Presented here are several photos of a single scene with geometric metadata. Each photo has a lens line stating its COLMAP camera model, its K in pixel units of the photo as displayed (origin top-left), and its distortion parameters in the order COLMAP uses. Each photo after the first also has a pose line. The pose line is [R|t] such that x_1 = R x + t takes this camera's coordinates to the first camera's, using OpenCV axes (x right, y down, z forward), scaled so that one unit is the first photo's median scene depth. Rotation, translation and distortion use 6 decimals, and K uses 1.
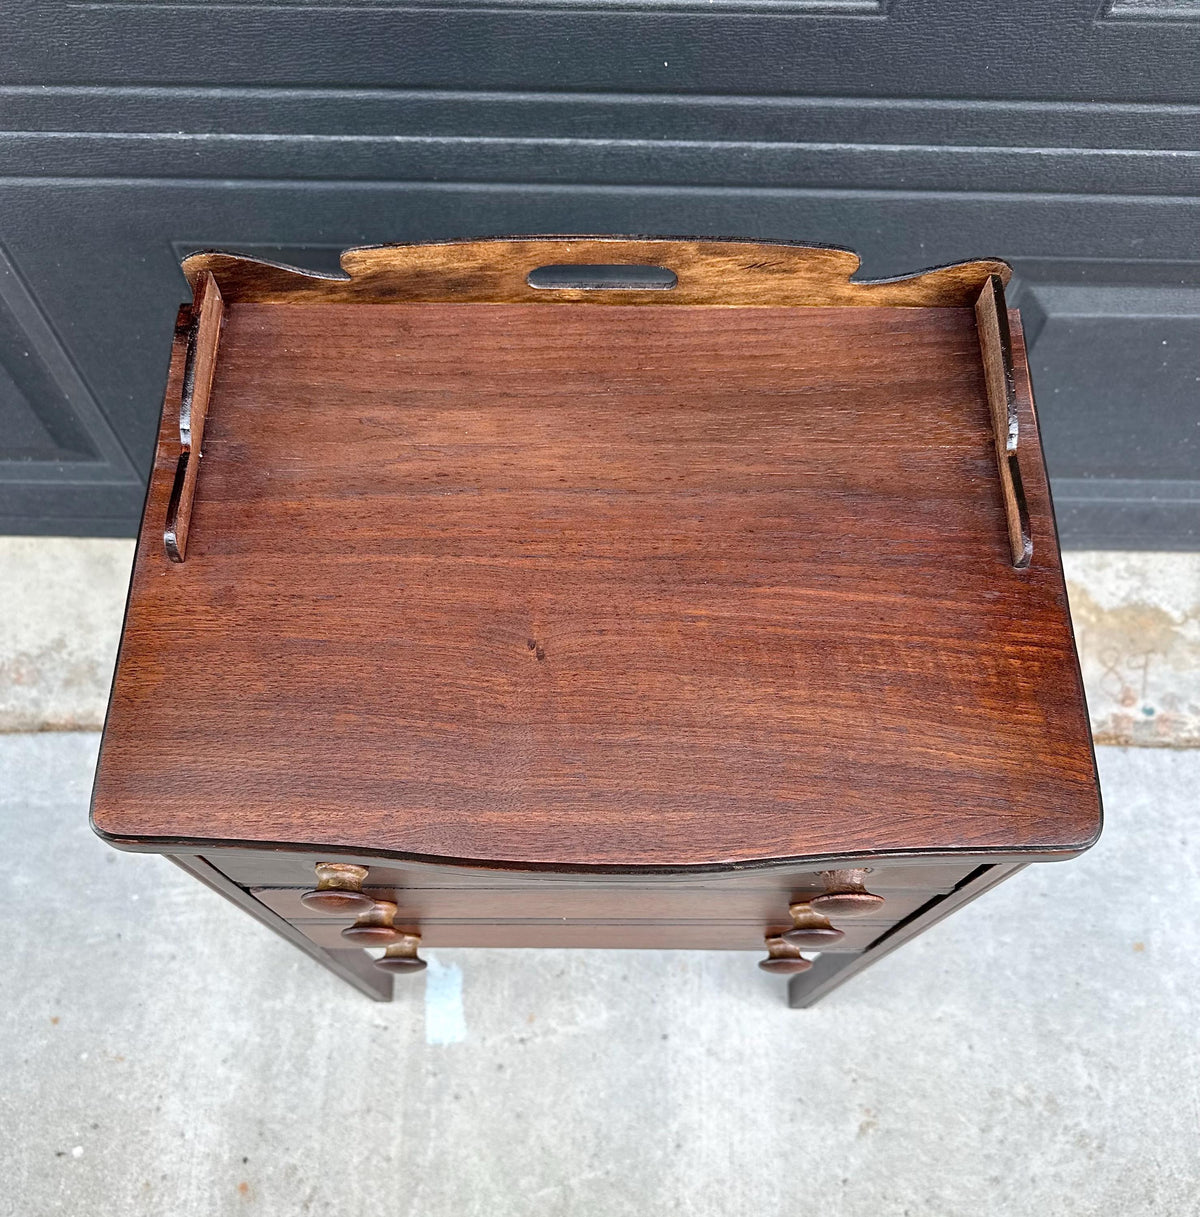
lens RADIAL K [[1153.8, 0, 596.0], [0, 1153.8, 694.0], [0, 0, 1]] dist [-0.002028, -0.014667]
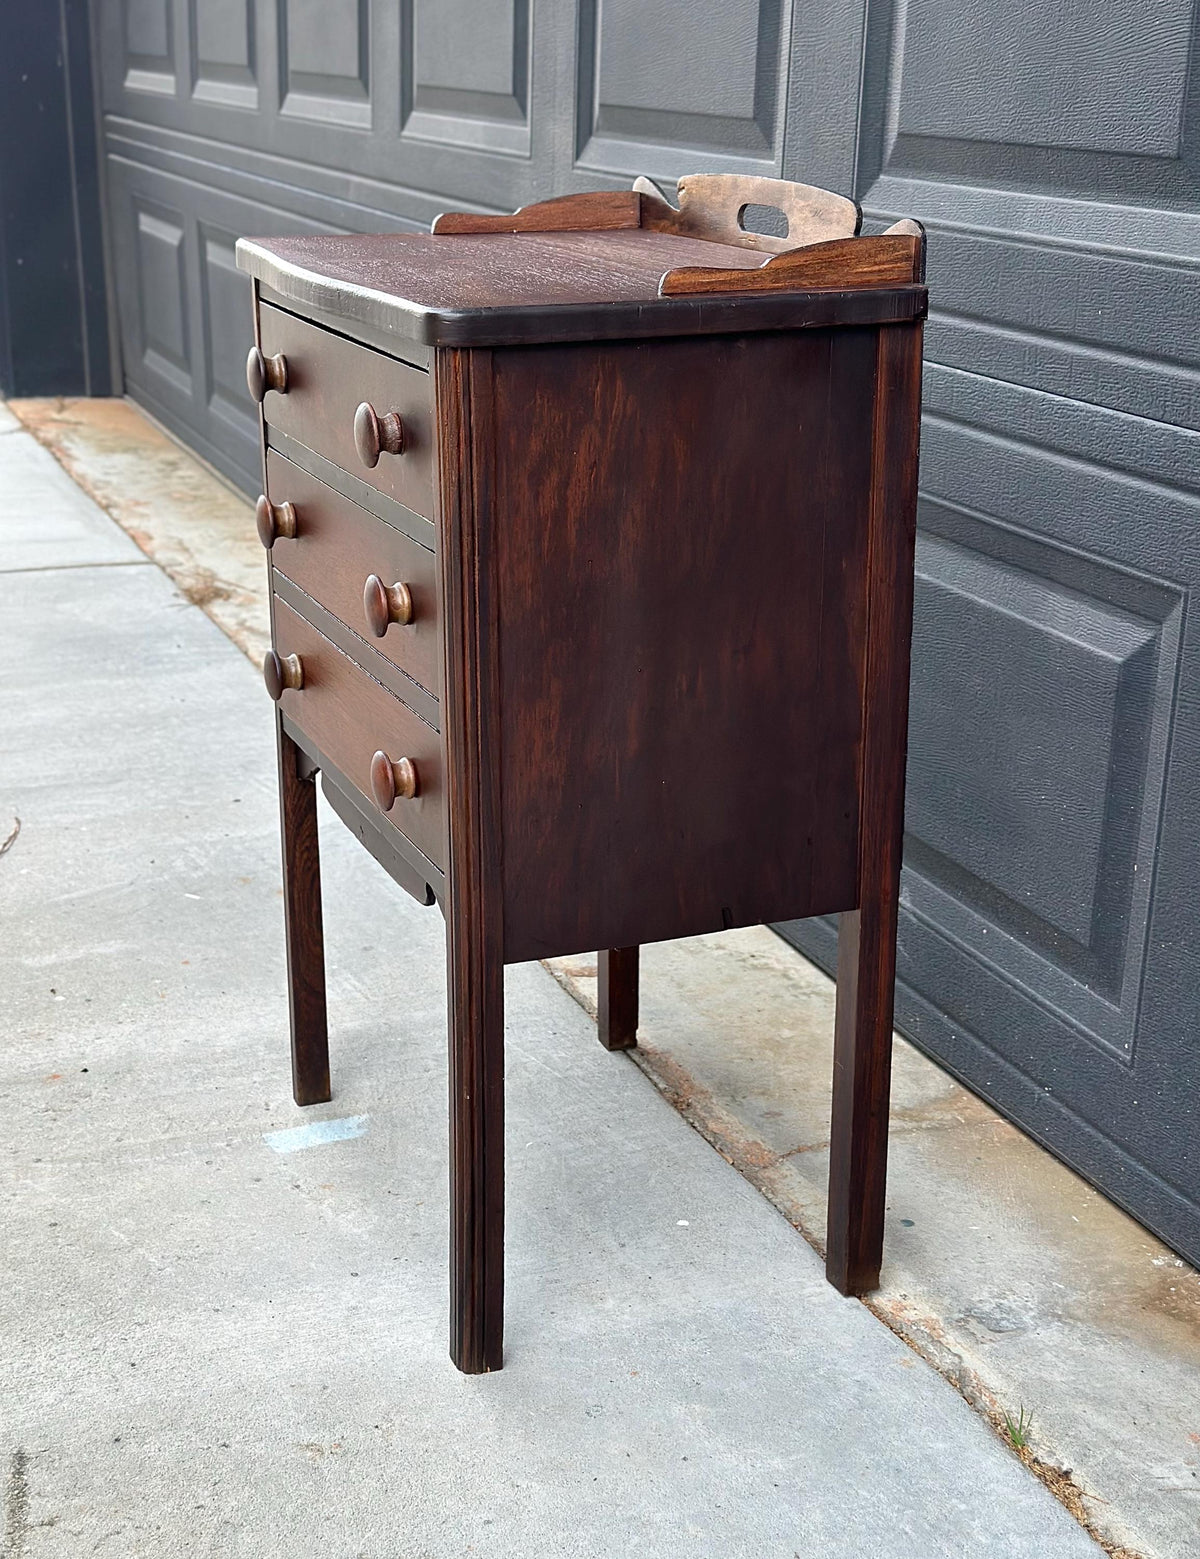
lens RADIAL K [[2346.0, 0, 598.9], [0, 2346.0, 827.7], [0, 0, 1]] dist [0.137669, -0.057085]
pose [[0.375334, 0.294317, -0.878921, 1.853312], [-0.858917, 0.466873, -0.210454, 0.495070], [0.348404, 0.833911, 0.428027, 0.301311]]
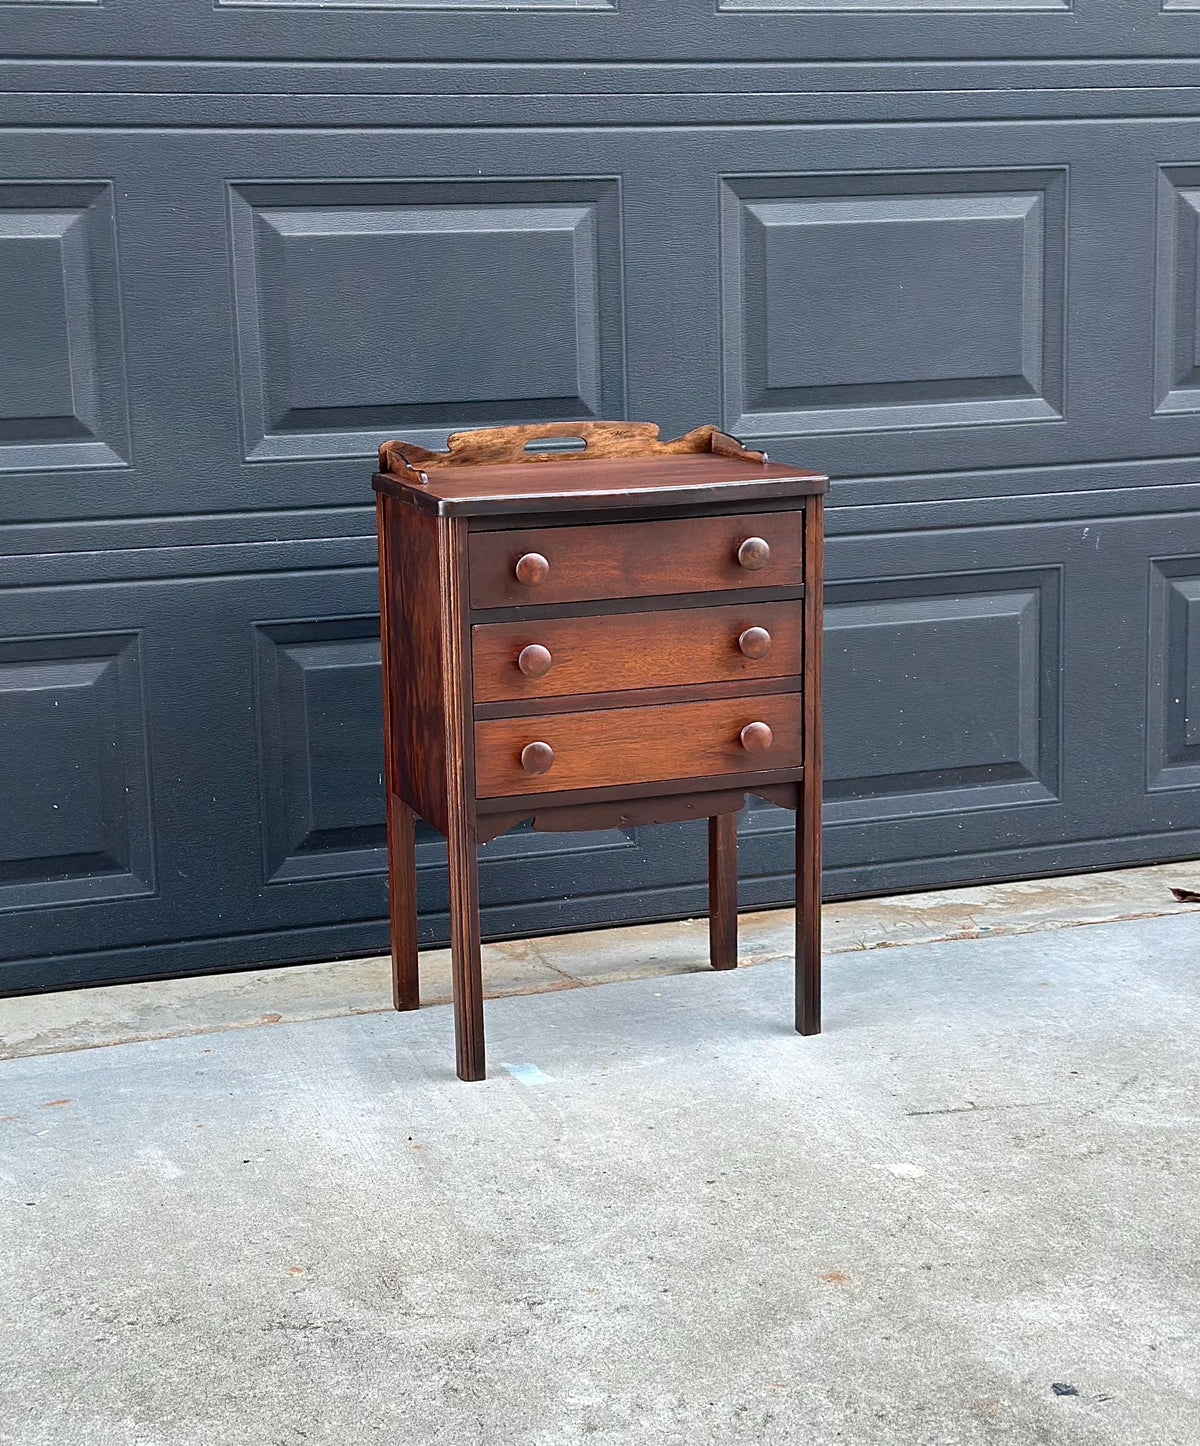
lens RADIAL K [[2389.2, 0, 600.0], [0, 2389.2, 723.0], [0, 0, 1]] dist [0.105570, 0.071534]
pose [[0.941256, -0.095582, 0.323884, -1.168302], [0.322085, 0.542318, -0.775985, 2.837535], [-0.101478, 0.834719, 0.541246, -0.870702]]
